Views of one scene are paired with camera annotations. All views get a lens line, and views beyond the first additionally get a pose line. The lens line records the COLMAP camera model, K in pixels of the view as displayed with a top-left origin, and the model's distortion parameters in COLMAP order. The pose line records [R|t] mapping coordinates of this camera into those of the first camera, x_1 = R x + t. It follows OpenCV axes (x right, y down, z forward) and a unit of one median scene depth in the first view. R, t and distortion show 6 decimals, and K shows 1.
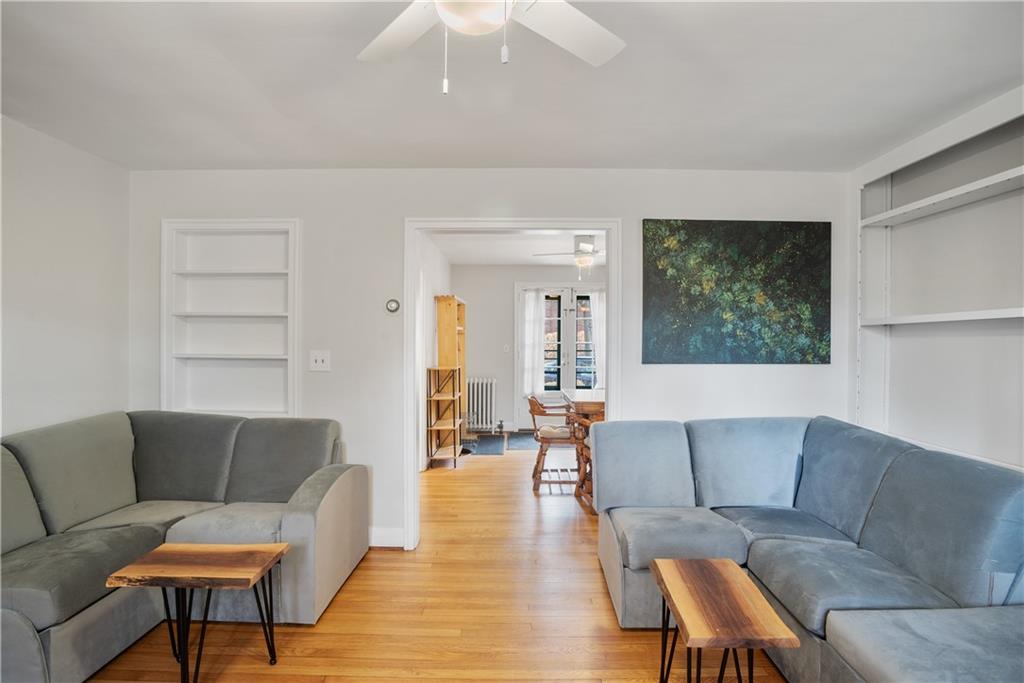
lens RADIAL K [[509.4, 0, 522.4], [0, 509.4, 339.5], [0, 0, 1]] dist [-0.048685, 0.016518]
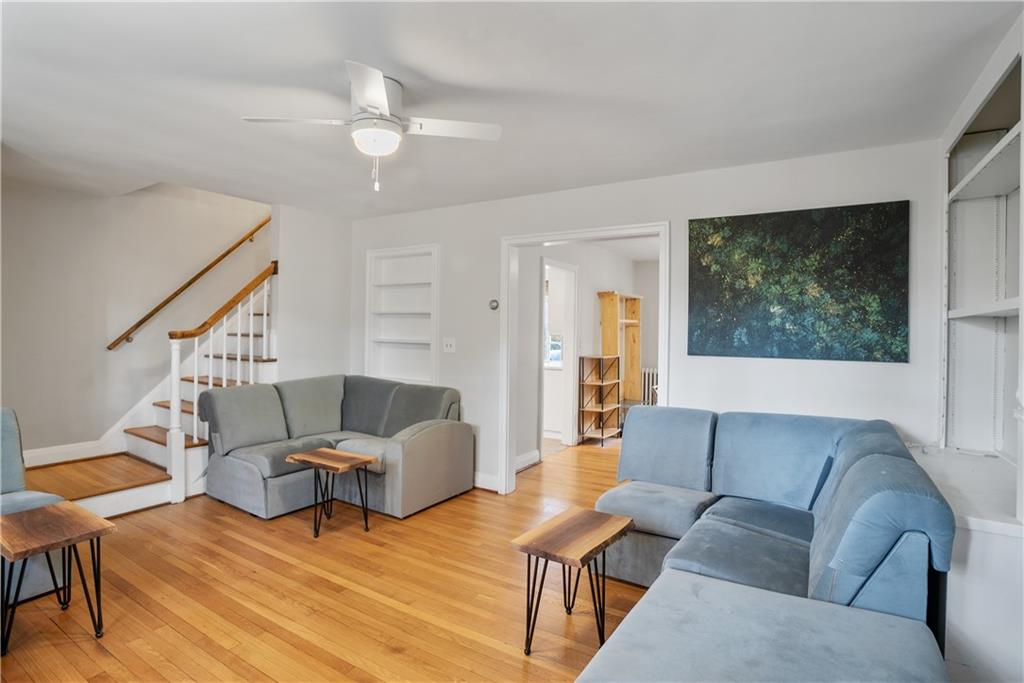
lens RADIAL K [[509.4, 0, 502.5], [0, 509.4, 320.2], [0, 0, 1]] dist [-0.048685, 0.016518]
pose [[0.850071, -0.001930, -0.526664, 0.469121], [-0.009214, 0.999786, -0.018535, -0.002463], [0.526587, 0.020609, 0.849872, -0.108832]]
